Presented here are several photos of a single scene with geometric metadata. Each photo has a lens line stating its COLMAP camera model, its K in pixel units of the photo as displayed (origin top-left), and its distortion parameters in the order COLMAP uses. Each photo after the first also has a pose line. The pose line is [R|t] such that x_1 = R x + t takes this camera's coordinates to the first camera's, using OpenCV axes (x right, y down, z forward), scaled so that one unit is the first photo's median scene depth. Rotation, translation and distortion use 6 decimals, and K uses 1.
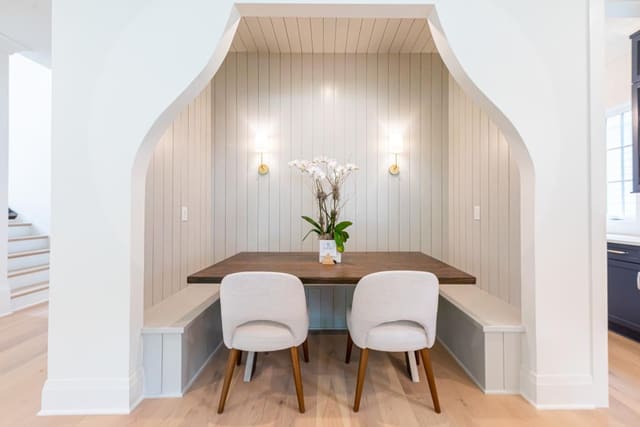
lens RADIAL K [[262.5, 0, 334.6], [0, 262.5, 206.6], [0, 0, 1]] dist [-0.000736, -0.000220]
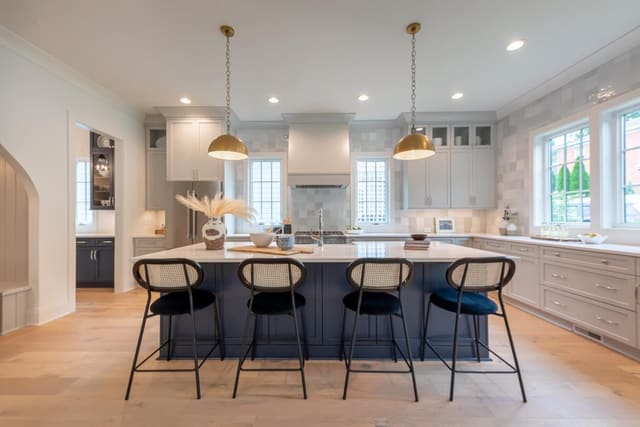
lens RADIAL K [[262.7, 0, 309.7], [0, 262.7, 217.0], [0, 0, 1]] dist [0.009247, -0.000669]
pose [[0.047510, 0.002605, 0.998867, -0.723790], [-0.008203, 0.999964, -0.002218, -0.013173], [-0.998837, -0.008088, 0.047529, -0.712008]]
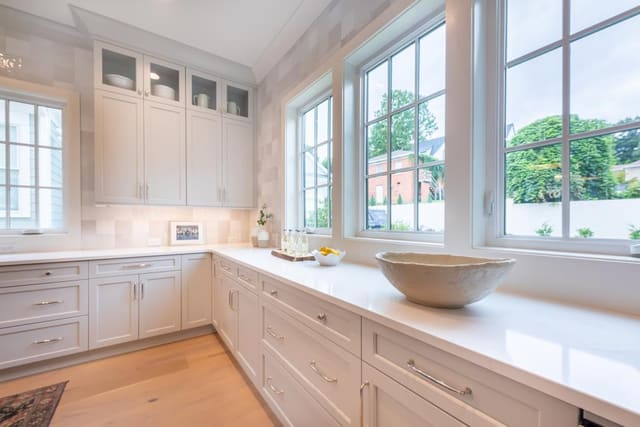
lens RADIAL K [[268.8, 0, 311.6], [0, 268.8, 222.3], [0, 0, 1]] dist [0.019677, 0.000024]
pose [[-0.534529, -0.006404, 0.845126, 0.027394], [-0.013079, 0.999914, -0.000696, -0.022670], [-0.845049, -0.011425, -0.534567, -1.606301]]
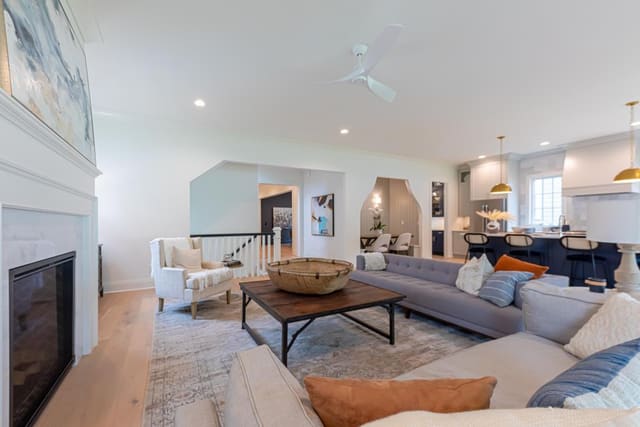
lens RADIAL K [[256.0, 0, 306.3], [0, 256.0, 224.5], [0, 0, 1]] dist [0.009274, -0.000116]
pose [[0.891917, -0.010845, 0.452070, -2.475320], [0.003340, 0.999843, 0.017395, -0.019092], [-0.452187, -0.014005, 0.891813, -1.713013]]
